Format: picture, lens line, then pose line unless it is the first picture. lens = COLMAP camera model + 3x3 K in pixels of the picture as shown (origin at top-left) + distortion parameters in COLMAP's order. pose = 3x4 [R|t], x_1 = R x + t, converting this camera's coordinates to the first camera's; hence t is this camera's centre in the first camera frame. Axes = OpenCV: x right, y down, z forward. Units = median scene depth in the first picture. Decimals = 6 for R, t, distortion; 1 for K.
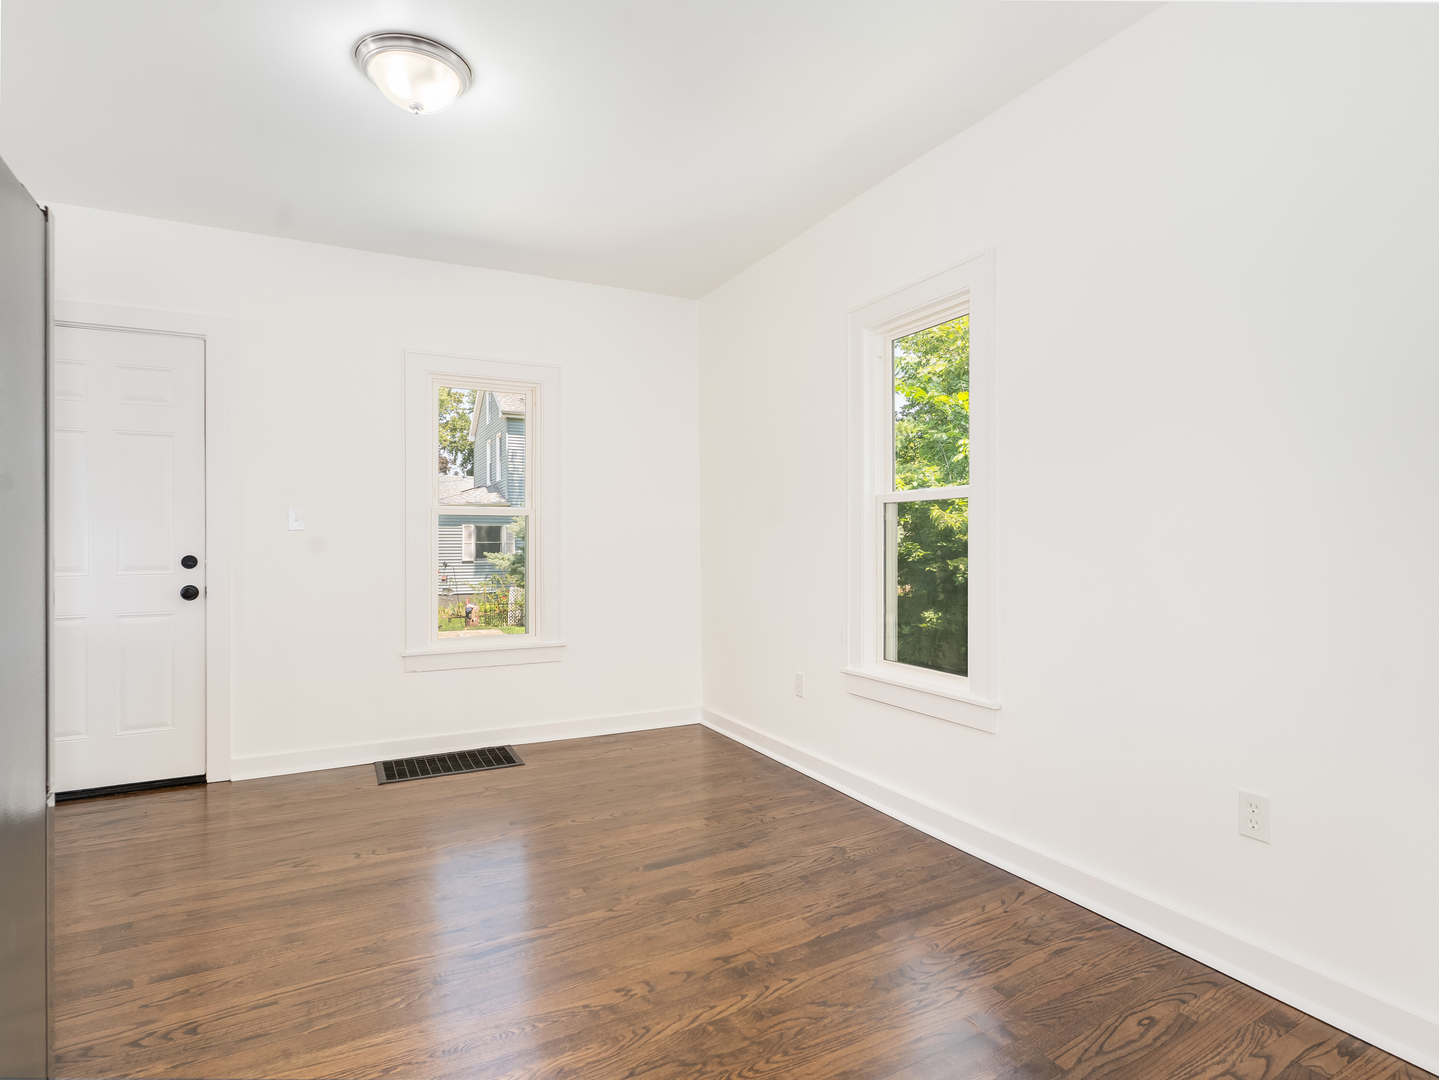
lens RADIAL K [[768.7, 0, 719.5], [0, 768.7, 530.6], [0, 0, 1]] dist [0.001663, -0.000185]
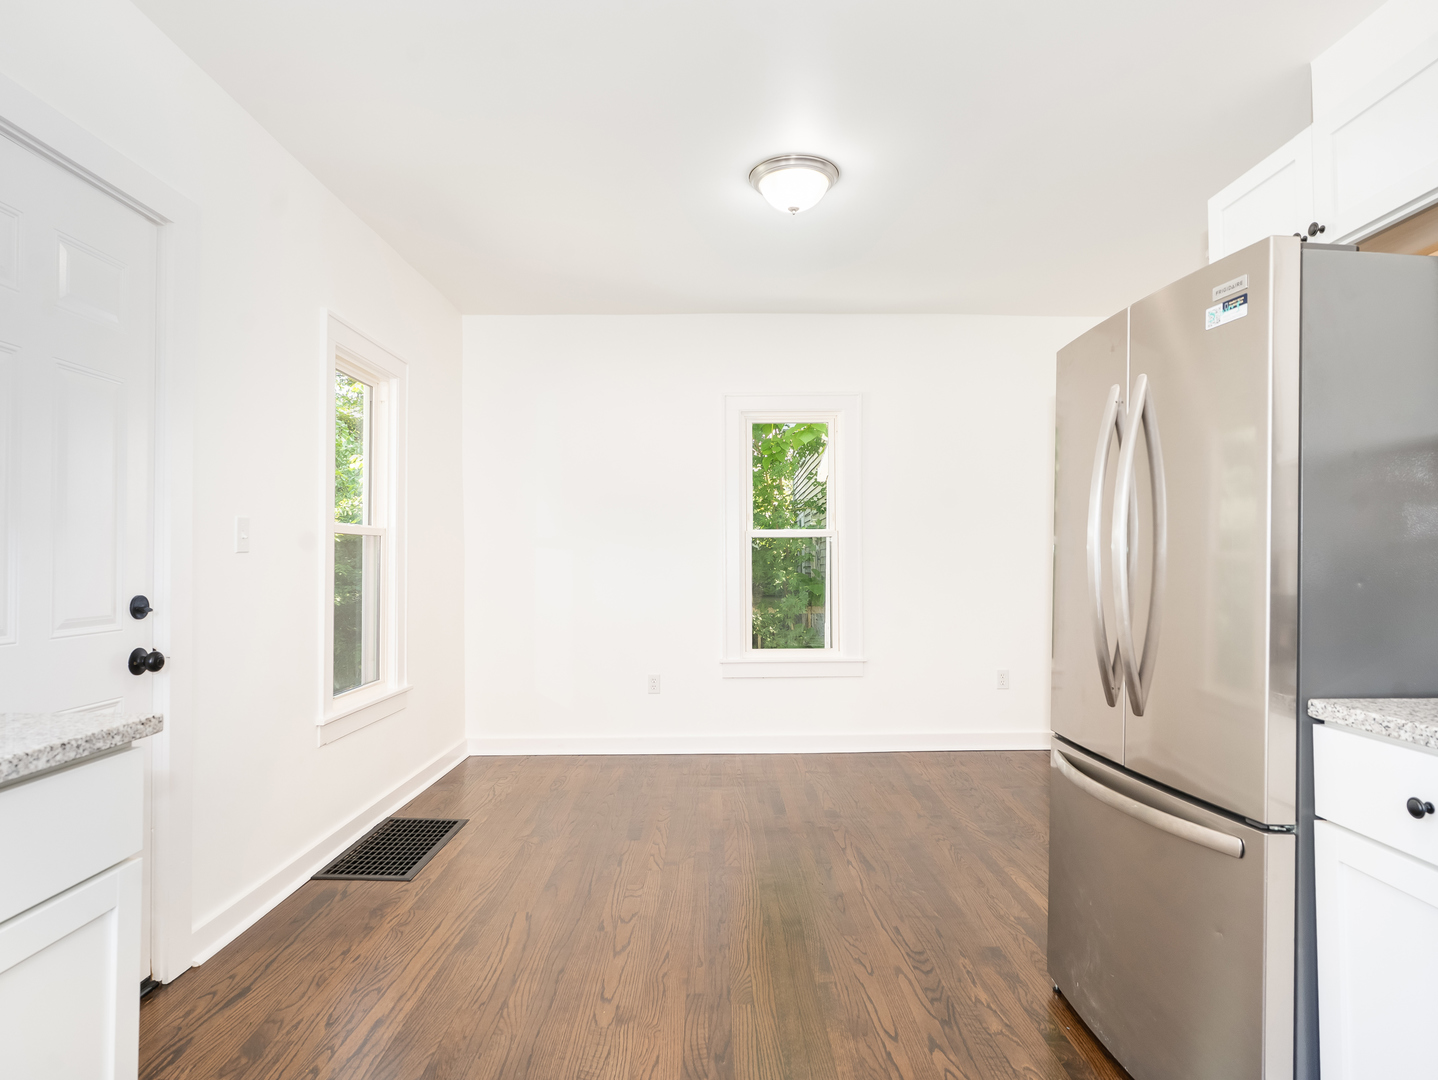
lens RADIAL K [[799.8, 0, 721.7], [0, 799.8, 540.4], [0, 0, 1]] dist [-0.010325, -0.000226]
pose [[0.457670, 0.020640, 0.888882, -1.395248], [-0.007132, 0.999784, -0.019543, -0.000718], [-0.889093, 0.002604, 0.457718, 0.476347]]
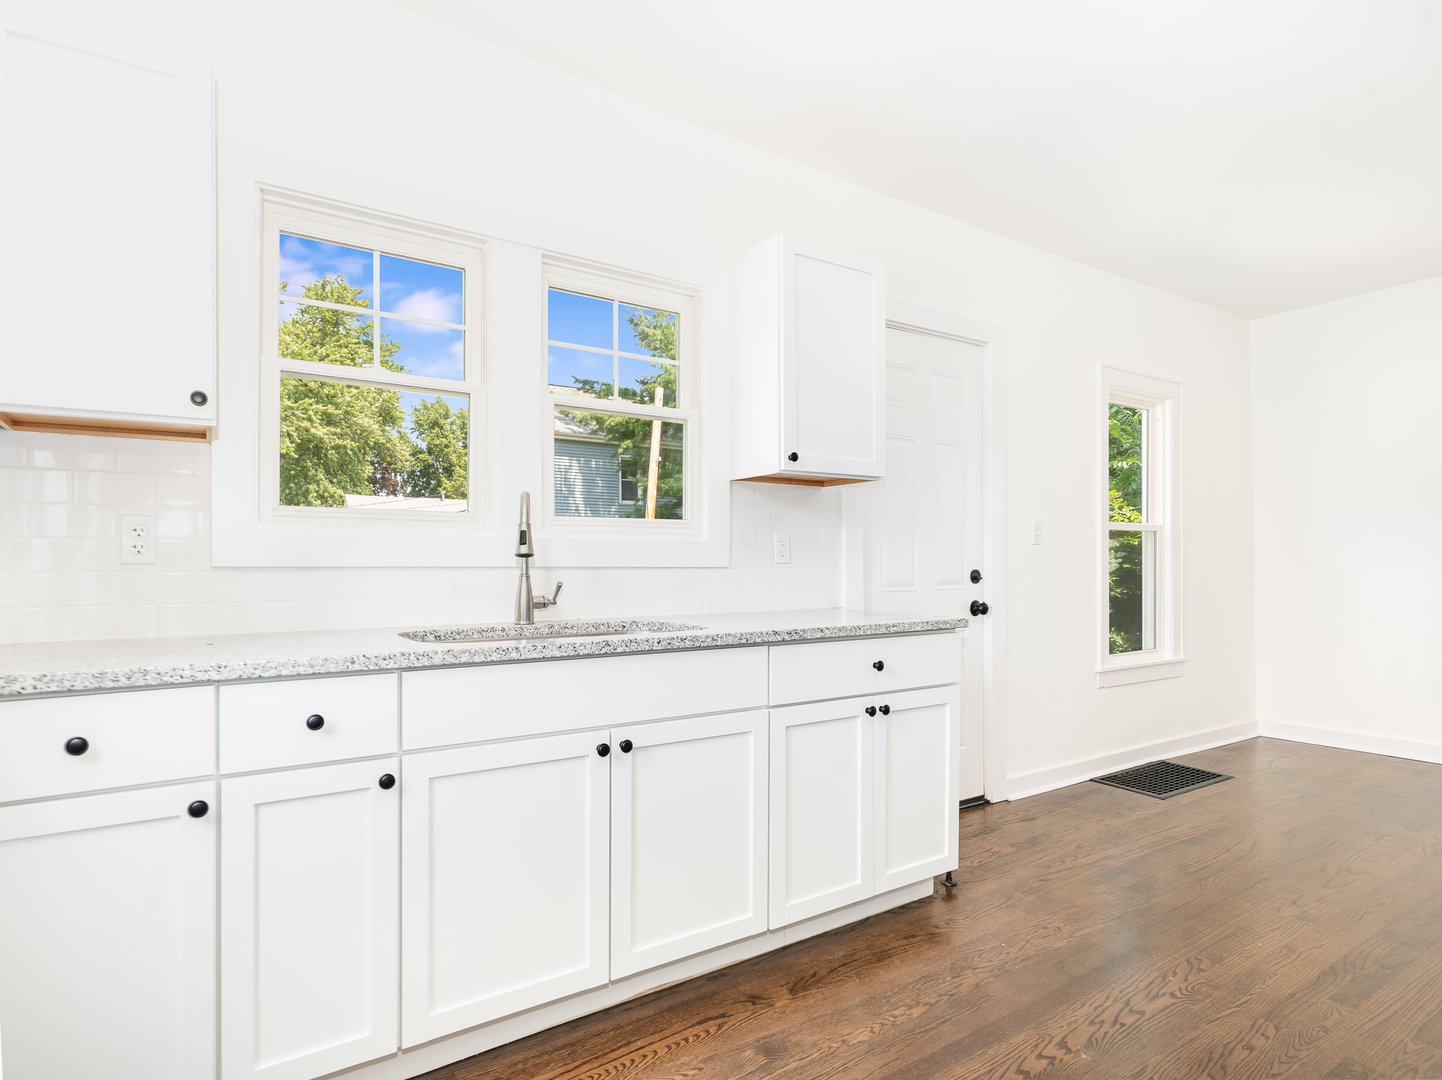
lens RADIAL K [[770.3, 0, 711.9], [0, 770.3, 568.2], [0, 0, 1]] dist [0.001663, -0.000185]
pose [[0.996082, -0.002982, 0.088386, -1.519436], [0.001363, 0.999830, 0.018371, 0.016198], [-0.088426, -0.018179, 0.995917, 0.082345]]
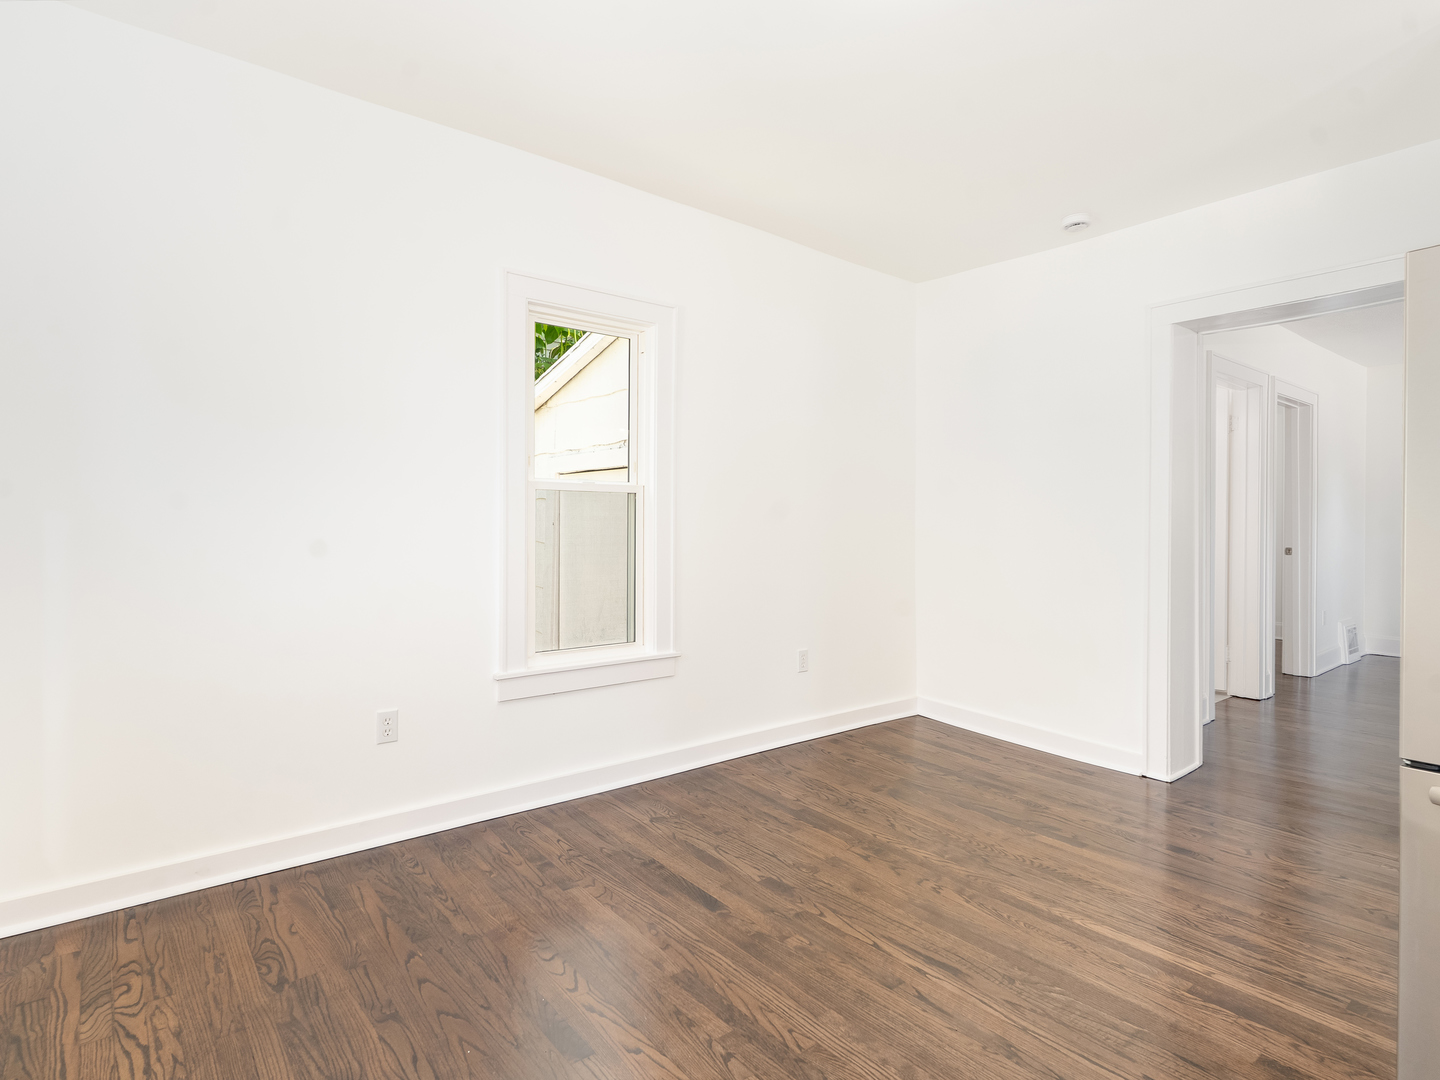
lens RADIAL K [[769.3, 0, 724.2], [0, 769.3, 530.3], [0, 0, 1]] dist [0.001663, -0.000185]
pose [[-0.195379, -0.007849, 0.980696, -0.968557], [-0.017587, 0.999835, 0.004498, 0.008094], [-0.980570, -0.016368, -0.195485, 1.201300]]
